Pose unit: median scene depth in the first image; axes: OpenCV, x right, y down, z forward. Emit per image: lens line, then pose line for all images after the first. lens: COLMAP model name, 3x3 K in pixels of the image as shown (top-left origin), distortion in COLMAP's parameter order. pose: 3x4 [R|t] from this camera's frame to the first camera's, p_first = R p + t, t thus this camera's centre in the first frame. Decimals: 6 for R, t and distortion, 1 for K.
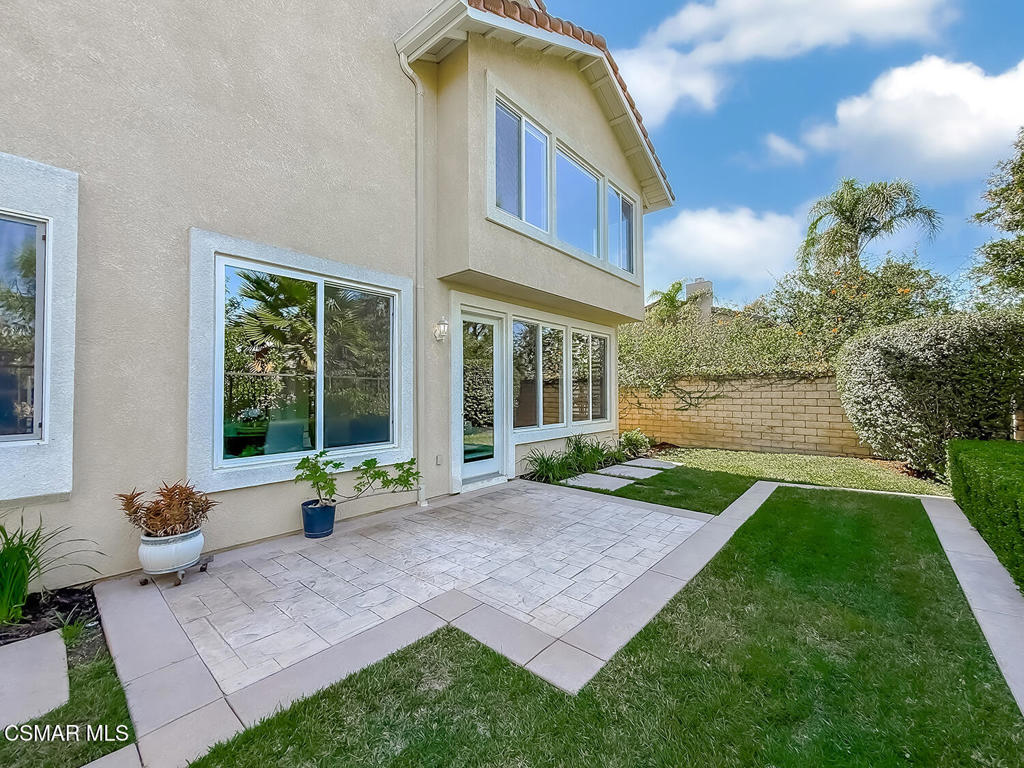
lens RADIAL K [[416.2, 0, 514.6], [0, 416.2, 385.9], [0, 0, 1]] dist [-0.001715, -0.000182]
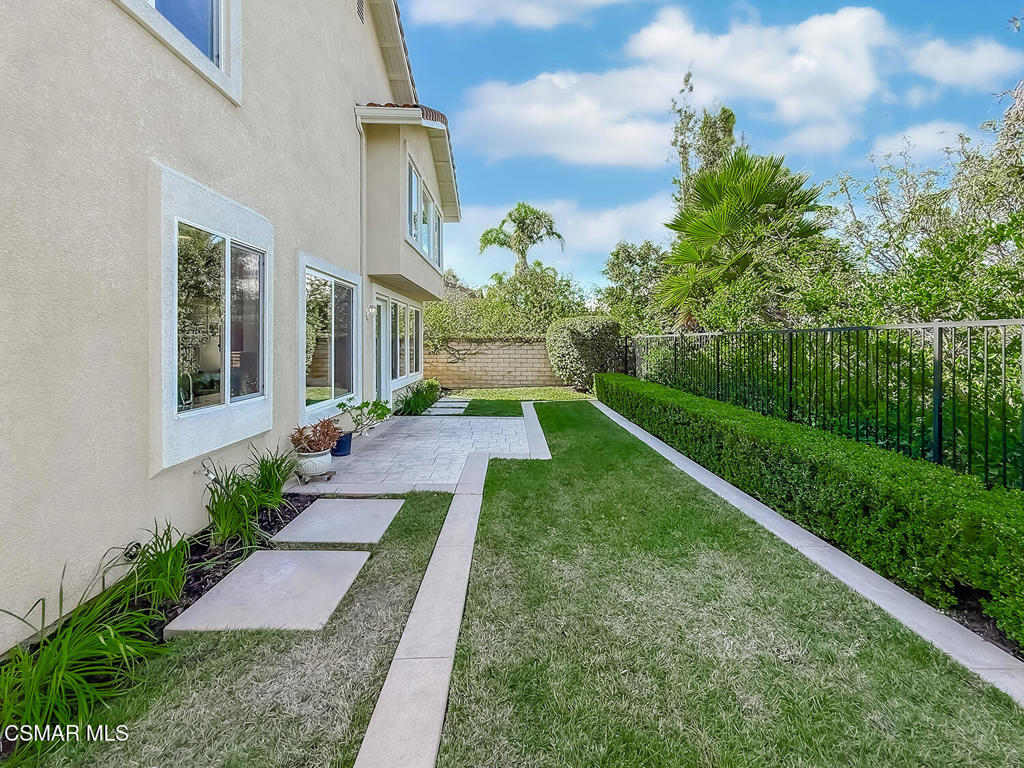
lens RADIAL K [[416.2, 0, 500.8], [0, 416.2, 343.0], [0, 0, 1]] dist [-0.001715, -0.000182]
pose [[0.770628, 0.002677, 0.637280, -0.612436], [-0.009876, 0.999921, 0.007742, -0.035656], [-0.637209, -0.012260, 0.770593, -0.311428]]
